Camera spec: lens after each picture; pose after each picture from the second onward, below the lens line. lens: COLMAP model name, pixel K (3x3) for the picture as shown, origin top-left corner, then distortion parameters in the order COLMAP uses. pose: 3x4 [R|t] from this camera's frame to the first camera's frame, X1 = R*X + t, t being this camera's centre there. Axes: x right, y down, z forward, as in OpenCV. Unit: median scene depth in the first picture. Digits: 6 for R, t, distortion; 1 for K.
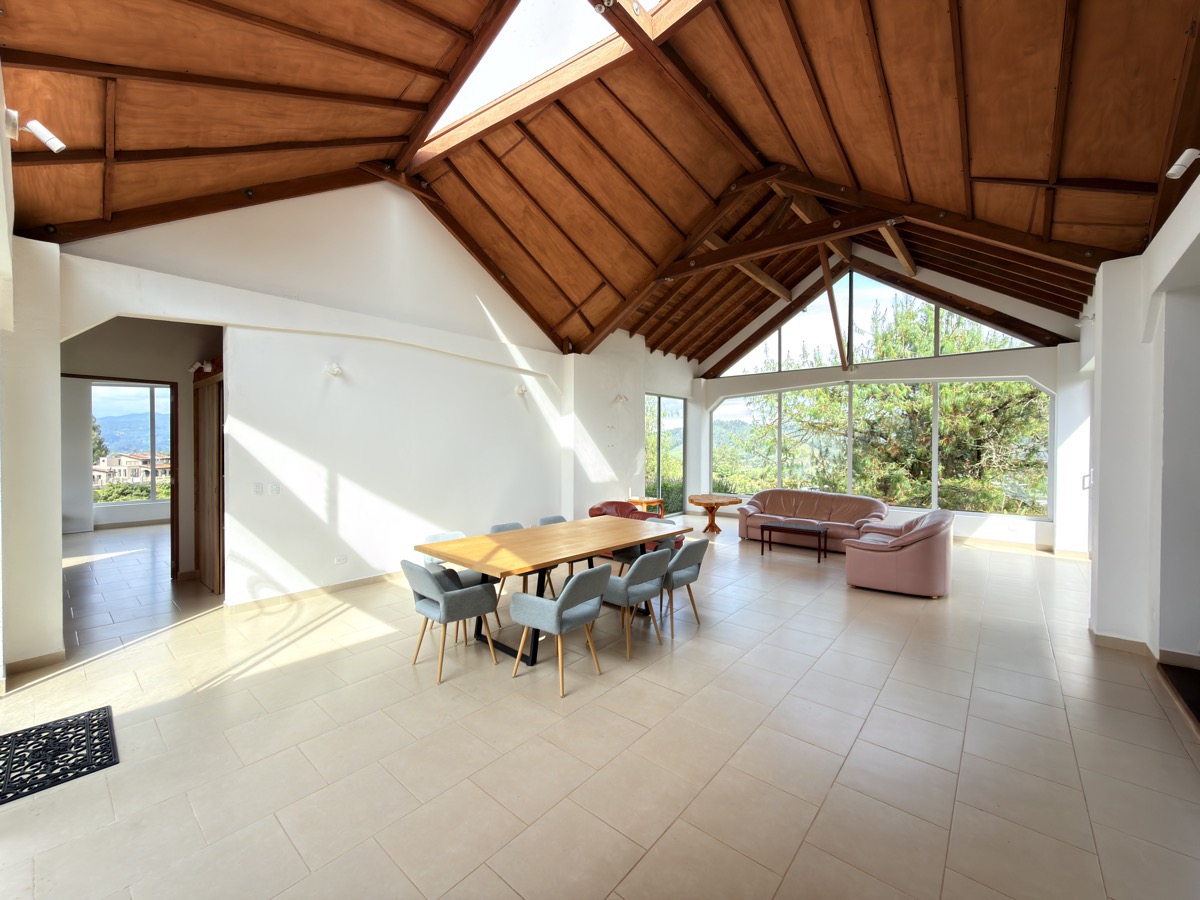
lens RADIAL K [[476.9, 0, 599.7], [0, 476.9, 451.7], [0, 0, 1]] dist [-0.000462, -0.000192]
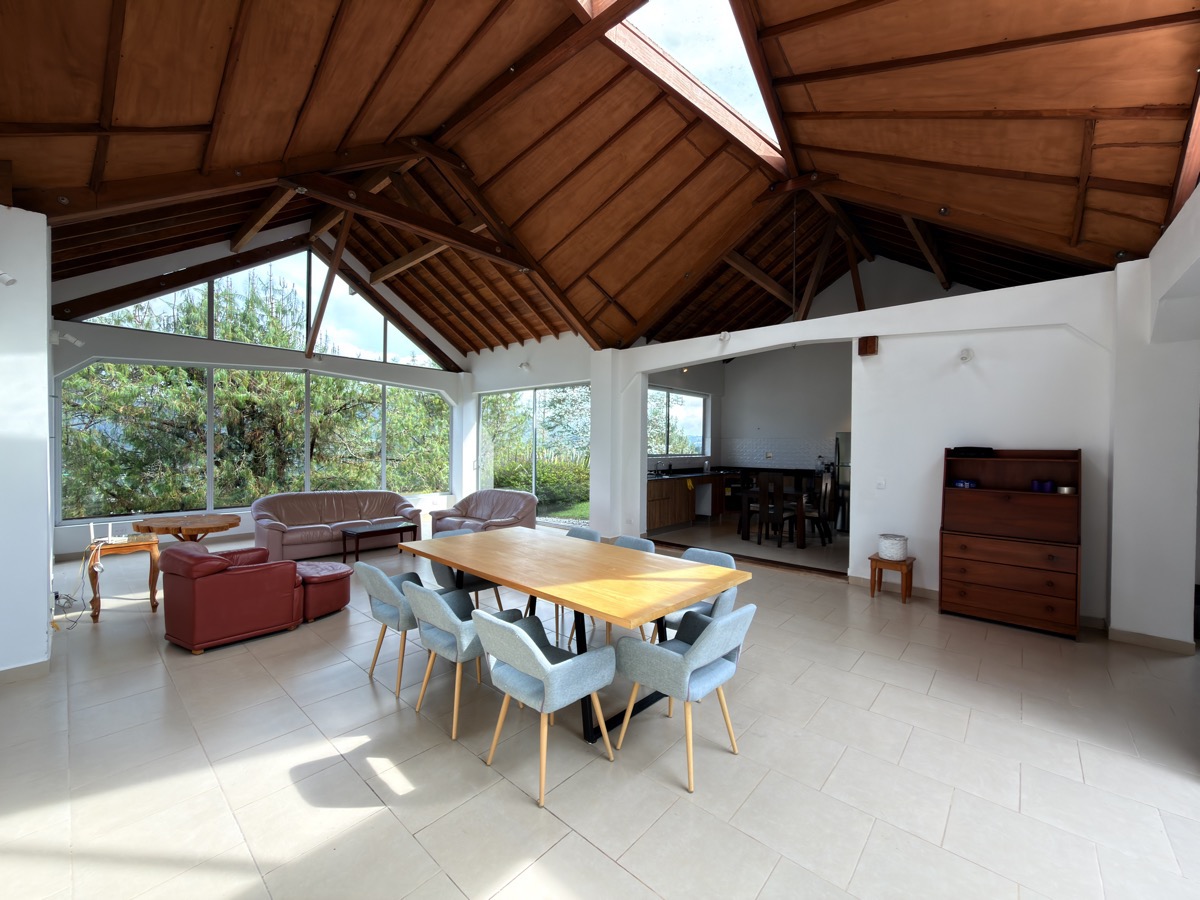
lens RADIAL K [[487.0, 0, 585.6], [0, 487.0, 450.4], [0, 0, 1]] dist [-0.001464, -0.000141]
pose [[0.040285, -0.014579, 0.999082, -0.439763], [0.005104, 0.999884, 0.014385, -0.004353], [-0.999175, 0.004520, 0.040355, 0.476879]]
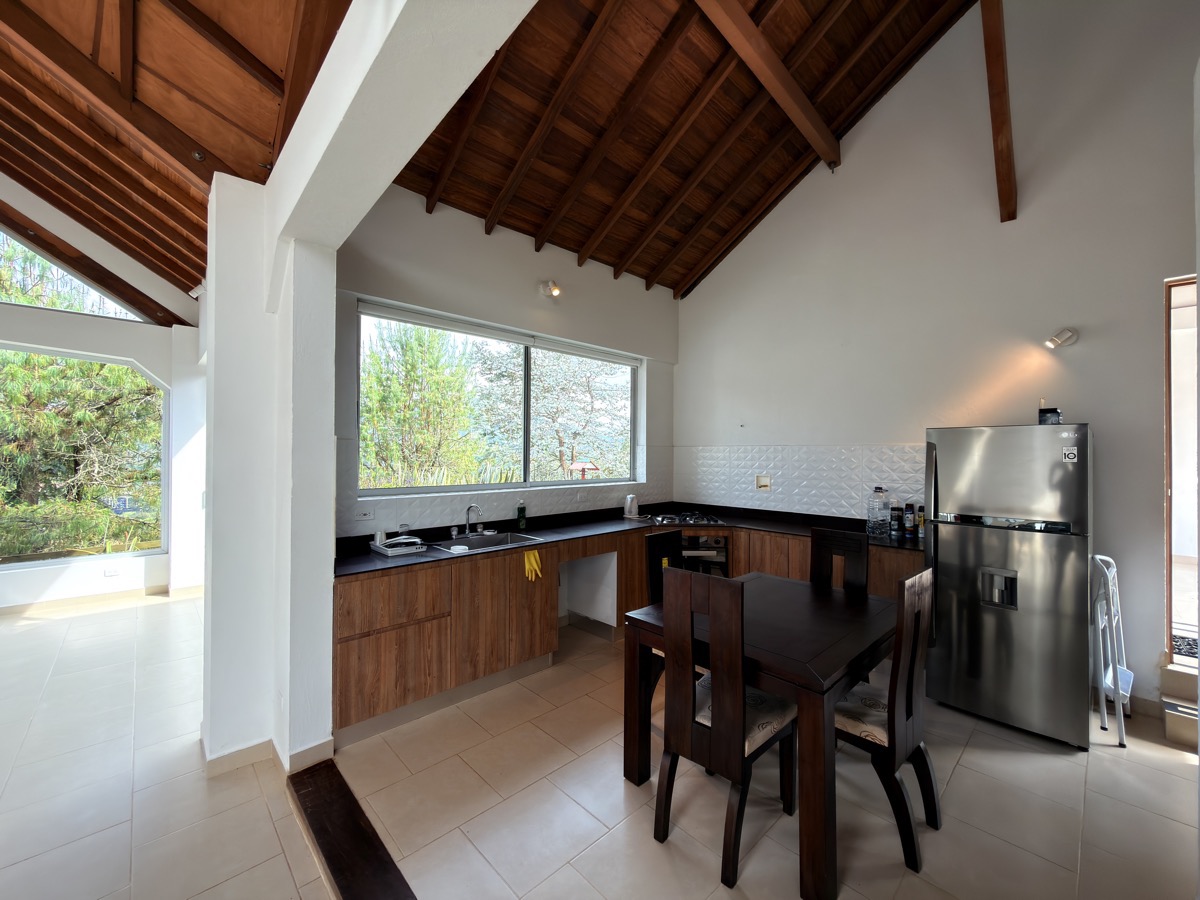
lens RADIAL K [[476.9, 0, 599.7], [0, 476.9, 451.7], [0, 0, 1]] dist [-0.000462, -0.000192]
pose [[0.097228, 0.004443, 0.995252, 0.223140], [0.009706, 0.999938, -0.005412, -0.006609], [-0.995215, 0.010186, 0.097179, 0.202987]]
